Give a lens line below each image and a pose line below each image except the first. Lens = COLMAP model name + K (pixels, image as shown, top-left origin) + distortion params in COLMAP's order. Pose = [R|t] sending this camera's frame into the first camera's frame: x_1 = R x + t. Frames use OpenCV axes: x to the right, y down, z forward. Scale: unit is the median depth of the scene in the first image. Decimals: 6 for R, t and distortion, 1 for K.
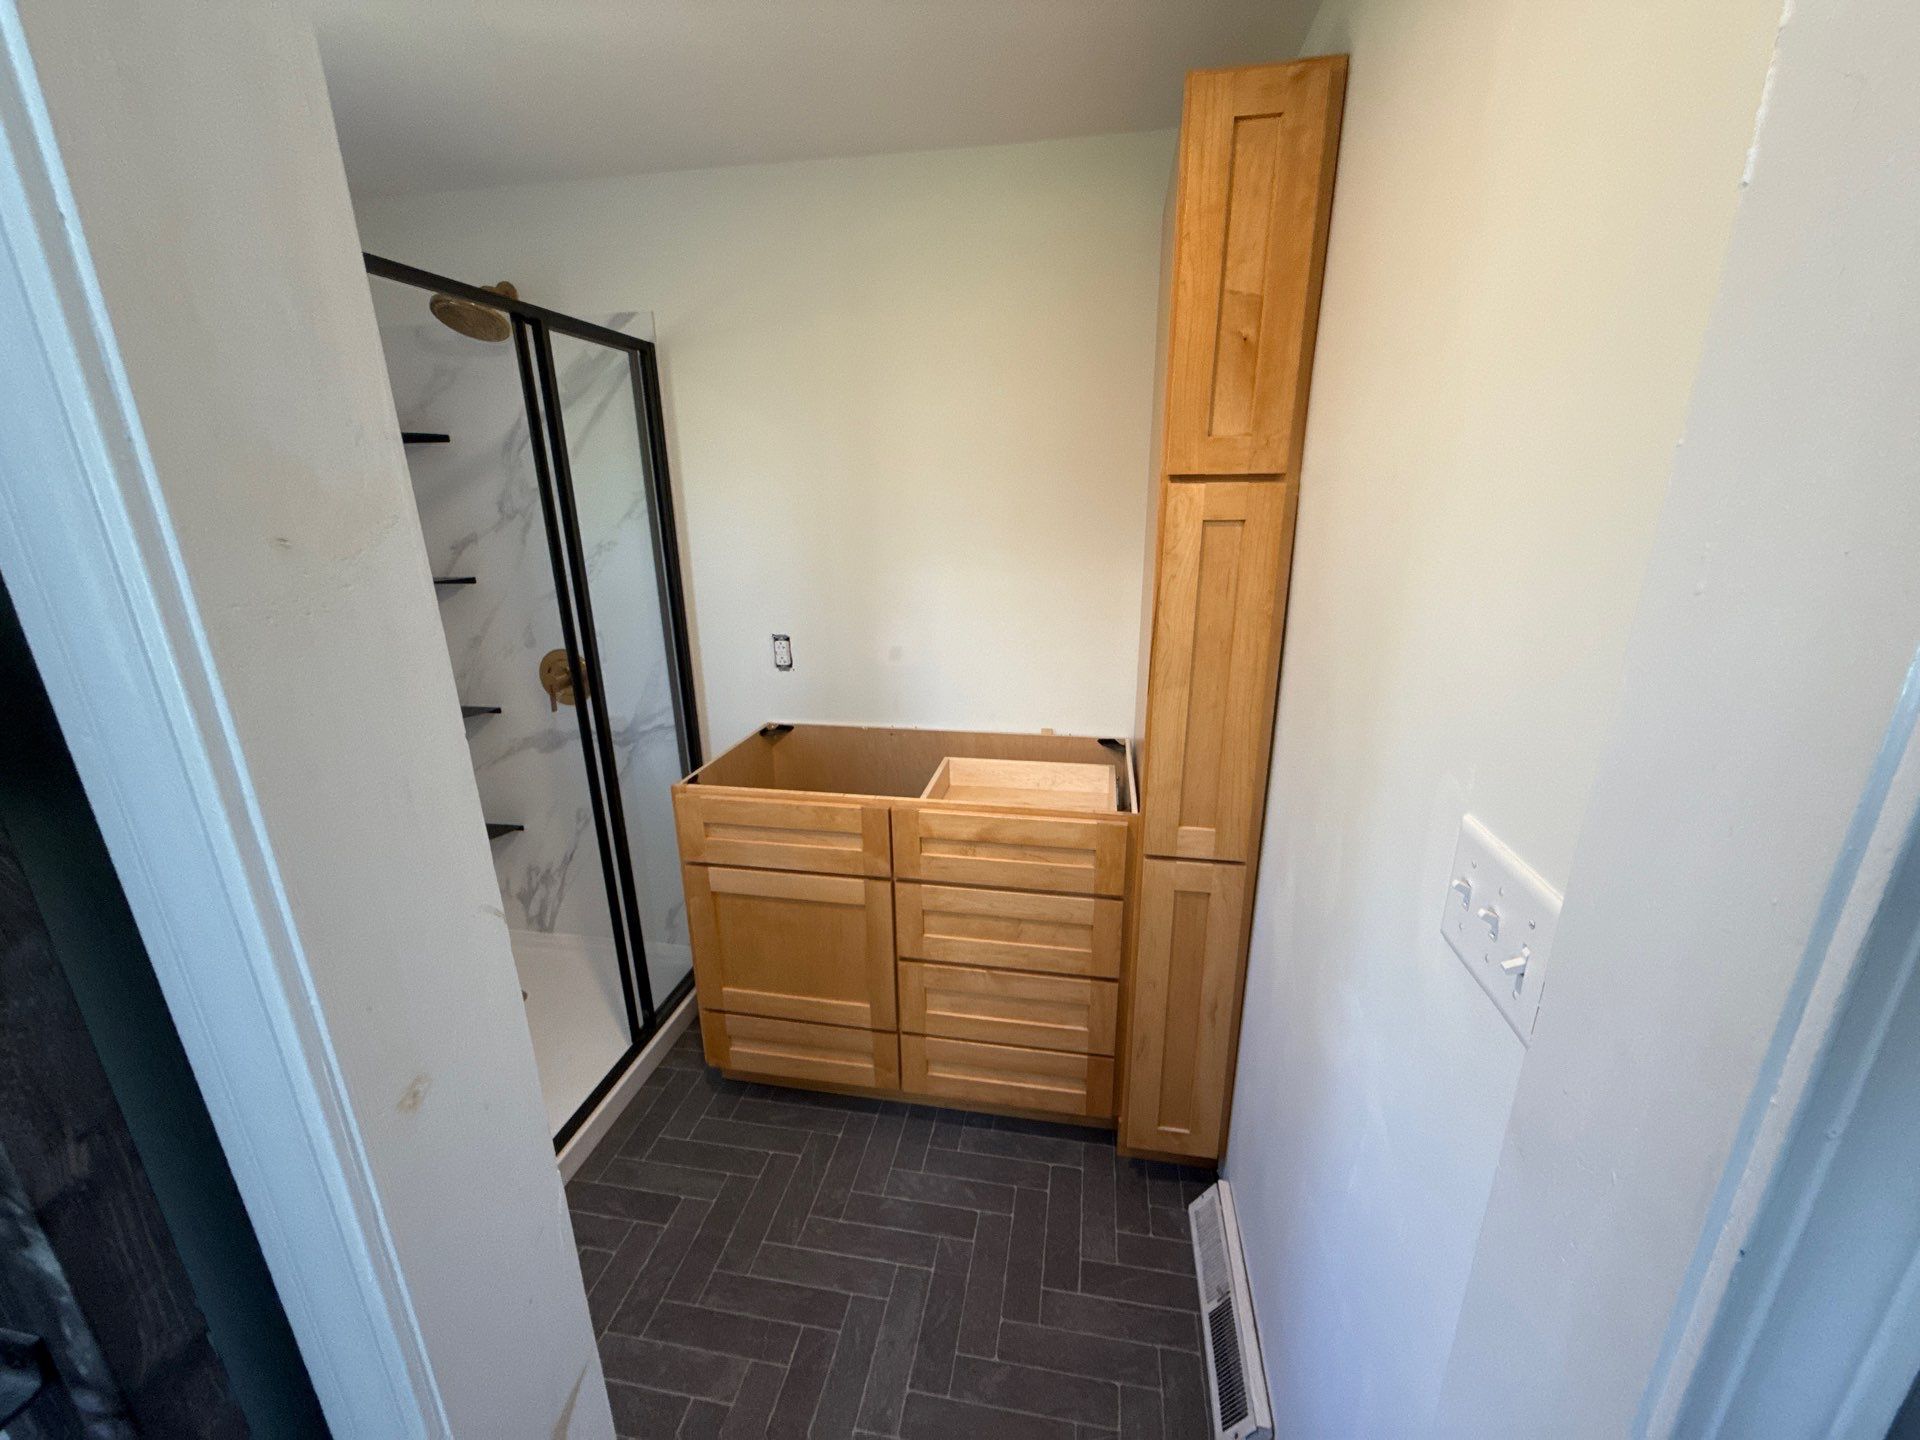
lens RADIAL K [[765.0, 0, 958.8], [0, 765.0, 726.3], [0, 0, 1]] dist [-0.000332, -0.000762]
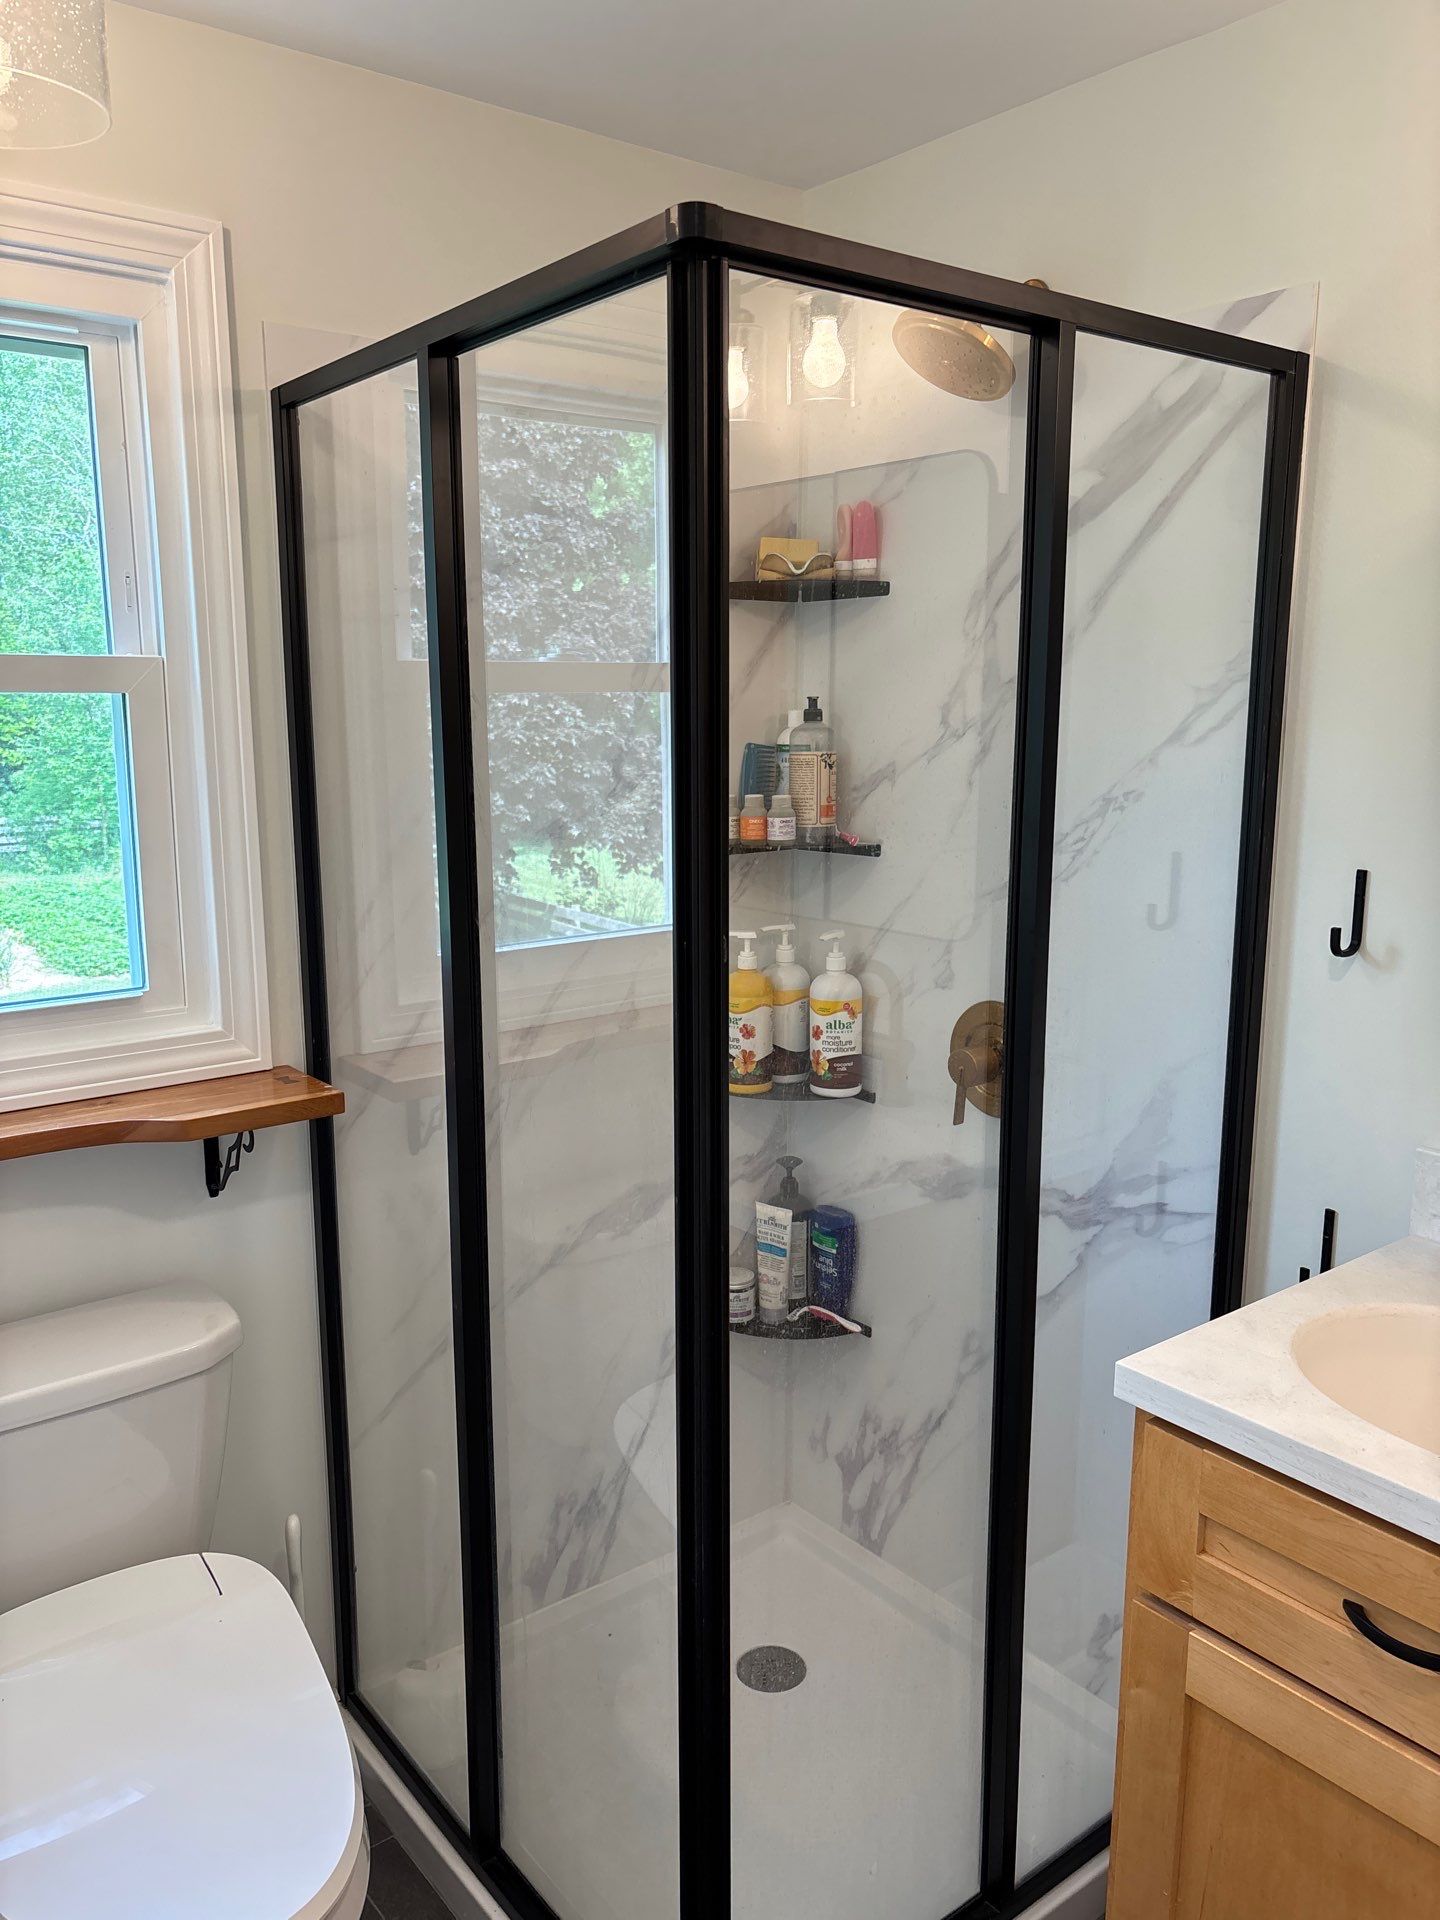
lens RADIAL K [[1449.1, 0, 714.1], [0, 1449.1, 965.4], [0, 0, 1]] dist [0.015345, -0.024209]
pose [[0.745030, 0.130484, -0.654143, -0.069186], [-0.202359, 0.978677, -0.035255, -0.069022], [0.635595, 0.158638, 0.755549, 0.235776]]
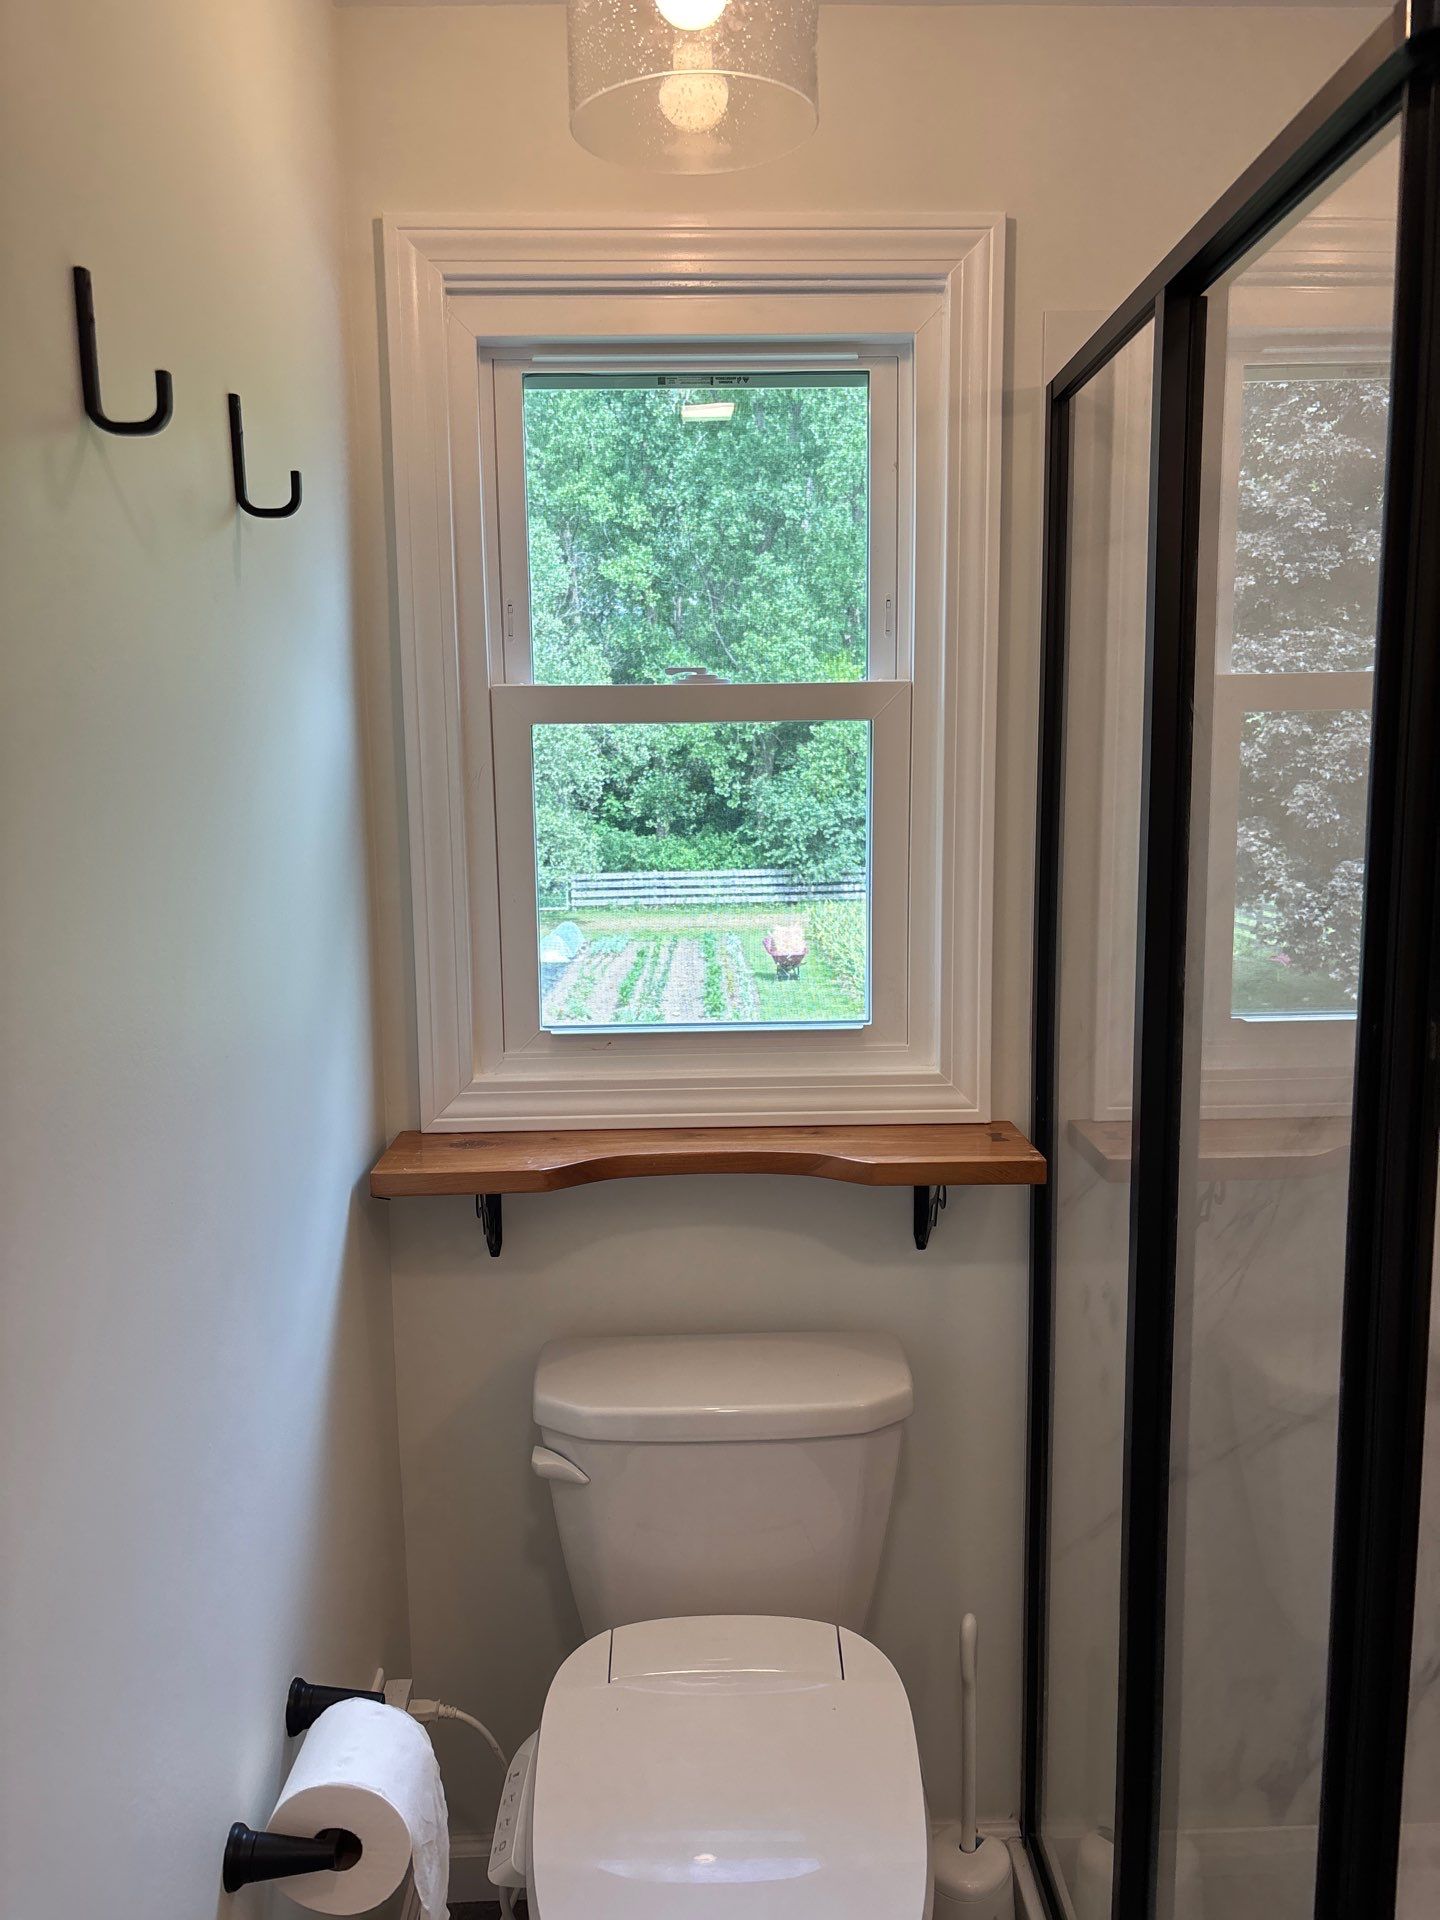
lens RADIAL K [[1449.1, 0, 712.4], [0, 1449.1, 955.8], [0, 0, 1]] dist [0.015345, -0.024209]
pose [[0.181847, 0.147200, -0.972247, -0.096361], [-0.276895, 0.956388, 0.093009, -0.112003], [0.943536, 0.252297, 0.214675, 0.424978]]
